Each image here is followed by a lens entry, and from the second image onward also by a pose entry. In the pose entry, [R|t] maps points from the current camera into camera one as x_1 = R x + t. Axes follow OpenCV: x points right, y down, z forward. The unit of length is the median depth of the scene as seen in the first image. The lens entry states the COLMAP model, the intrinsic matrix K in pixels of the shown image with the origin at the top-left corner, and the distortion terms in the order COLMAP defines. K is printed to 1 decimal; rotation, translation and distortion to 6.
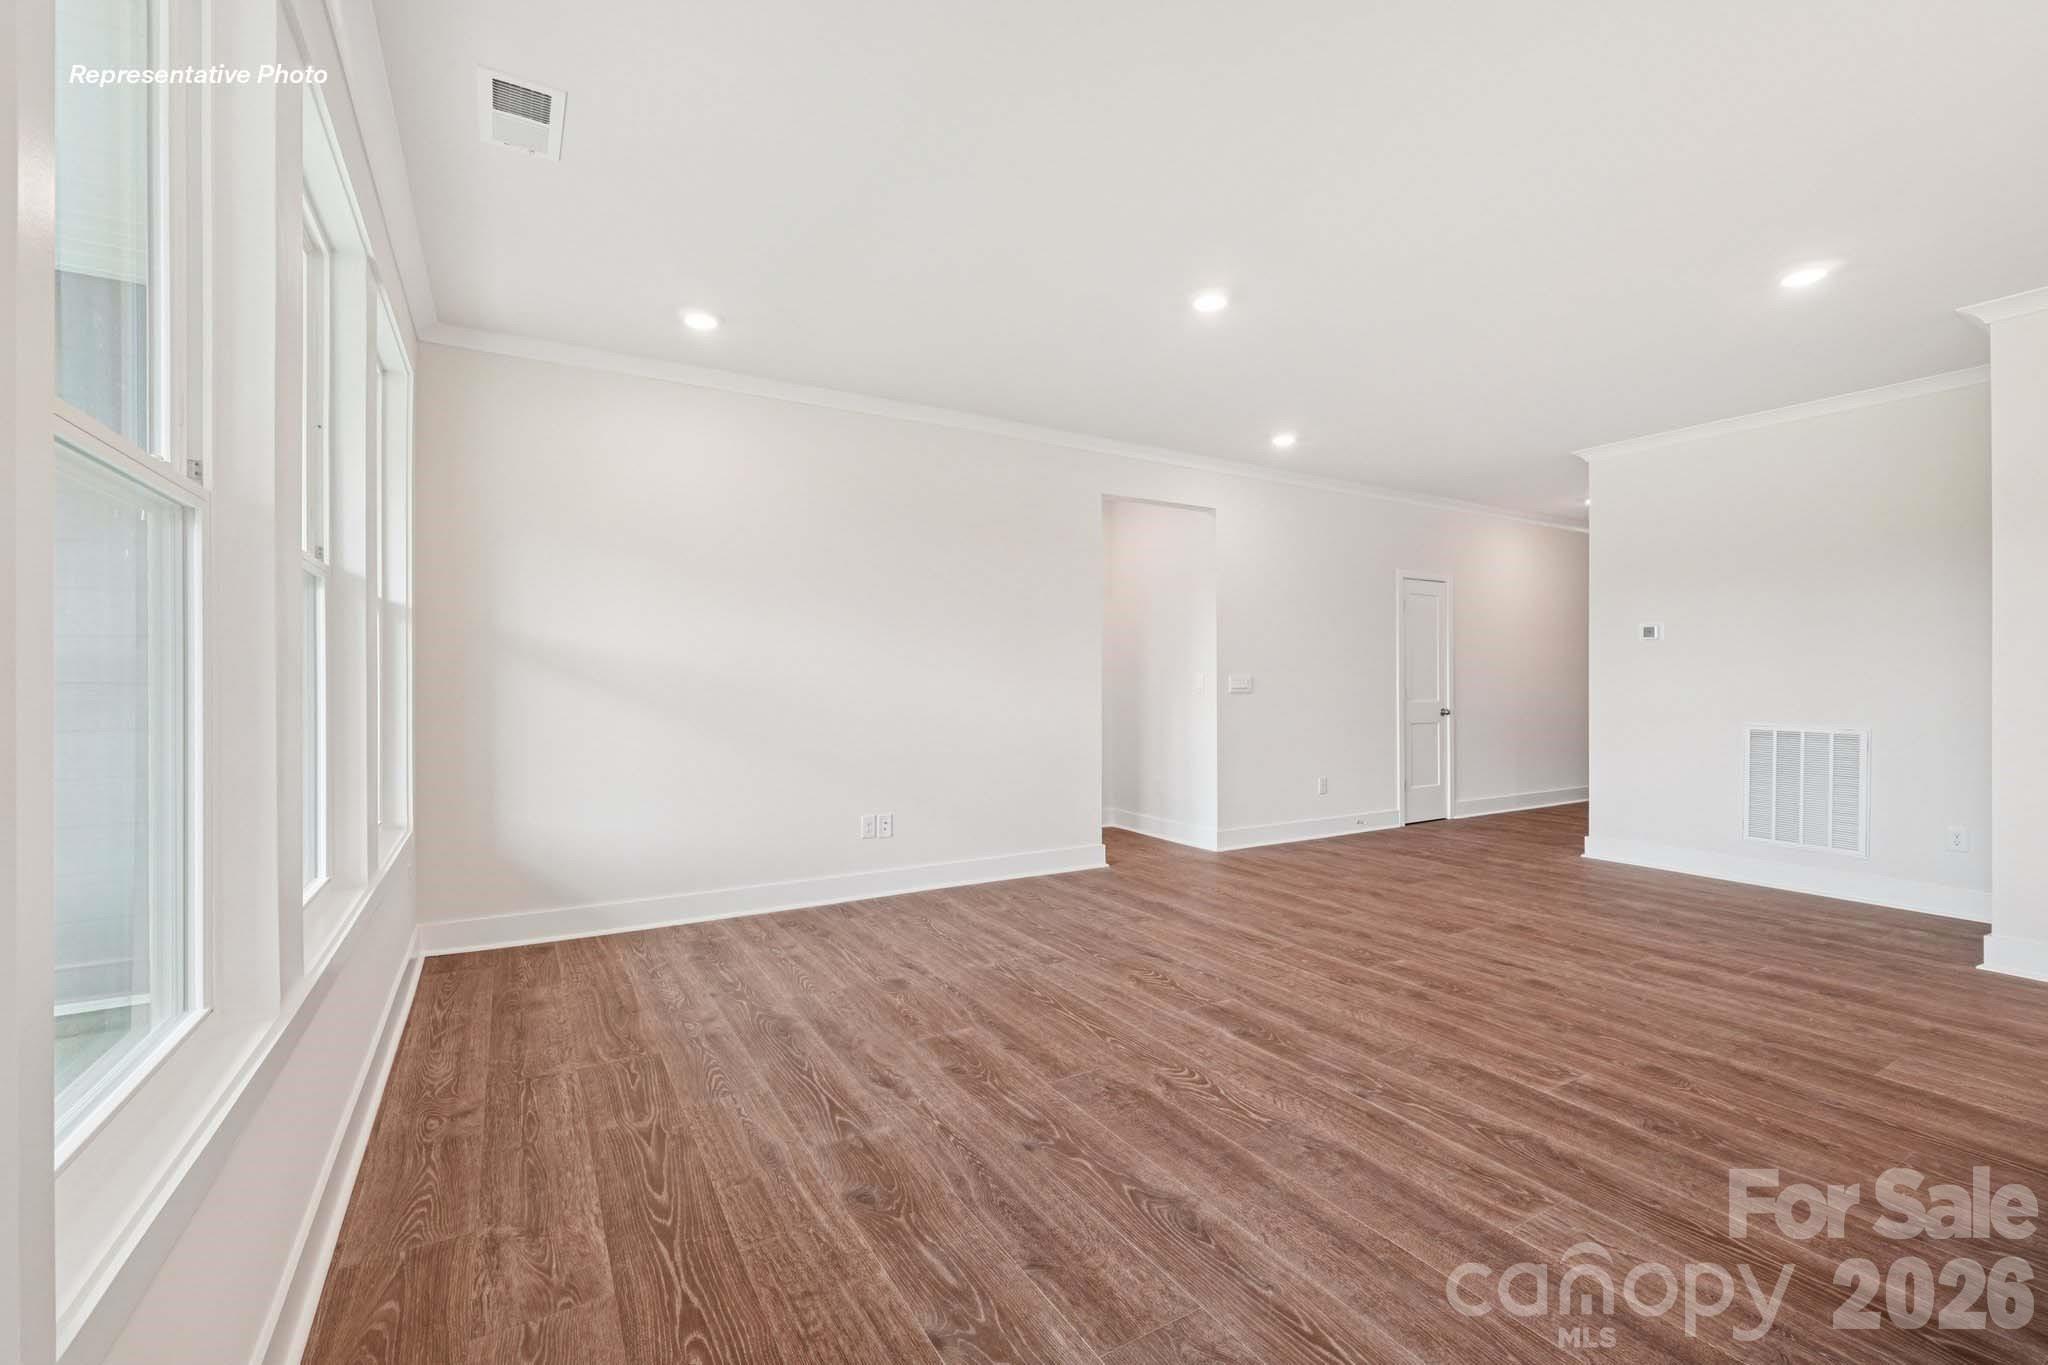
lens RADIAL K [[877.1, 0, 1044.1], [0, 877.1, 682.5], [0, 0, 1]] dist [-0.004095, 0.002048]
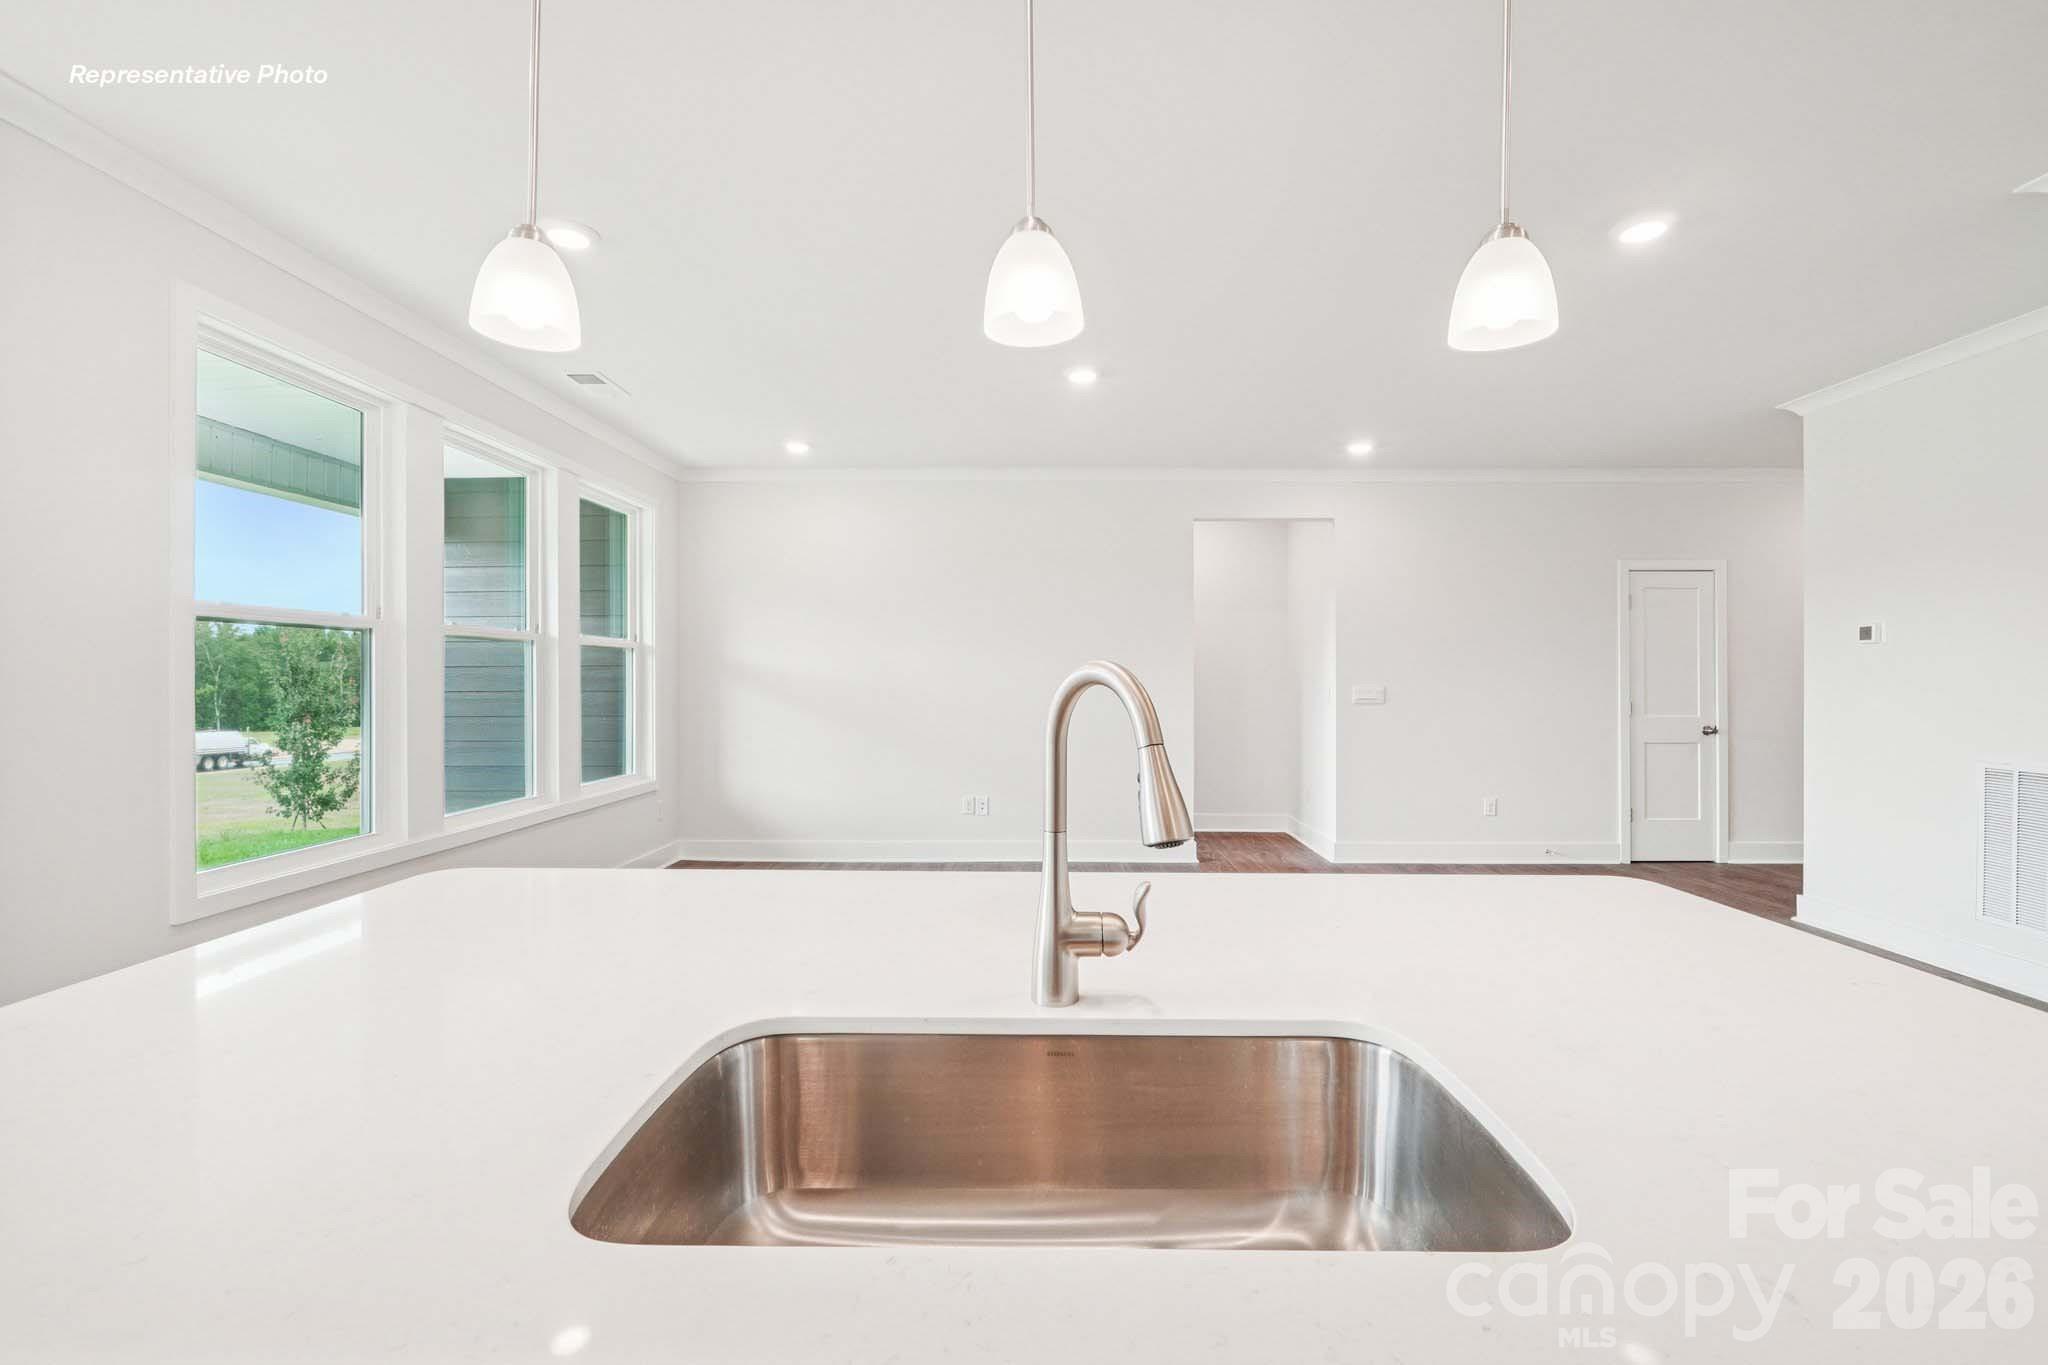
lens RADIAL K [[877.1, 0, 1031.7], [0, 877.1, 681.3], [0, 0, 1]] dist [-0.004095, 0.002048]
pose [[0.850227, 0.002341, -0.526410, 0.743906], [-0.002778, 0.999996, -0.000040, -0.021329], [0.526408, 0.001496, 0.850231, -0.045732]]
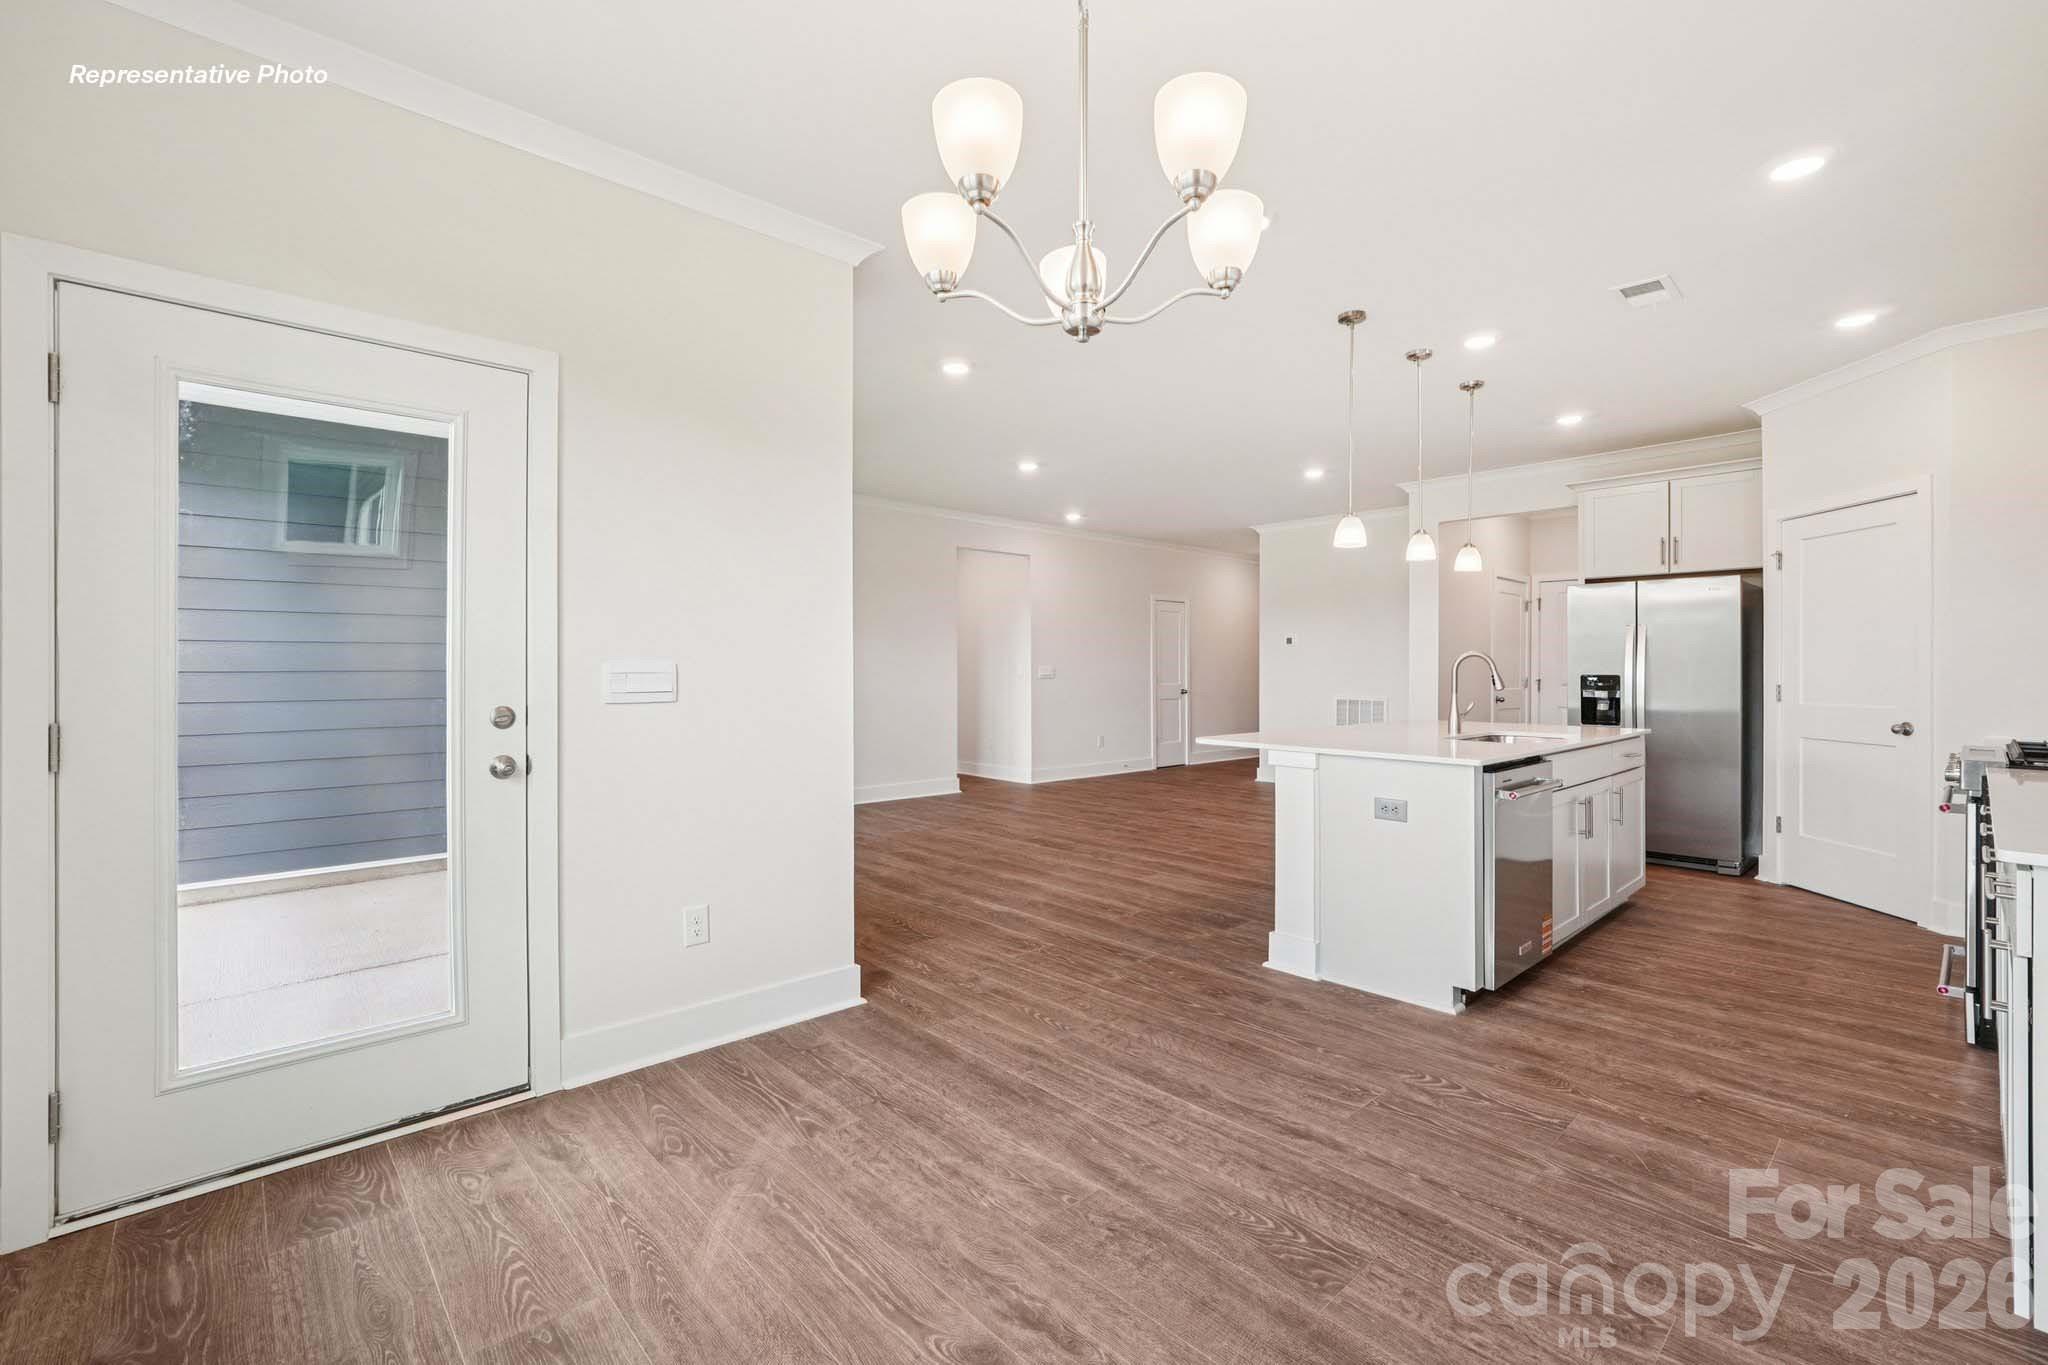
lens RADIAL K [[877.1, 0, 1029.3], [0, 877.1, 671.7], [0, 0, 1]] dist [-0.004095, 0.002048]
pose [[0.981016, -0.000299, 0.193929, -0.168984], [-0.000120, 0.999998, 0.002146, -0.004752], [-0.193929, -0.002128, 0.981013, -0.817529]]
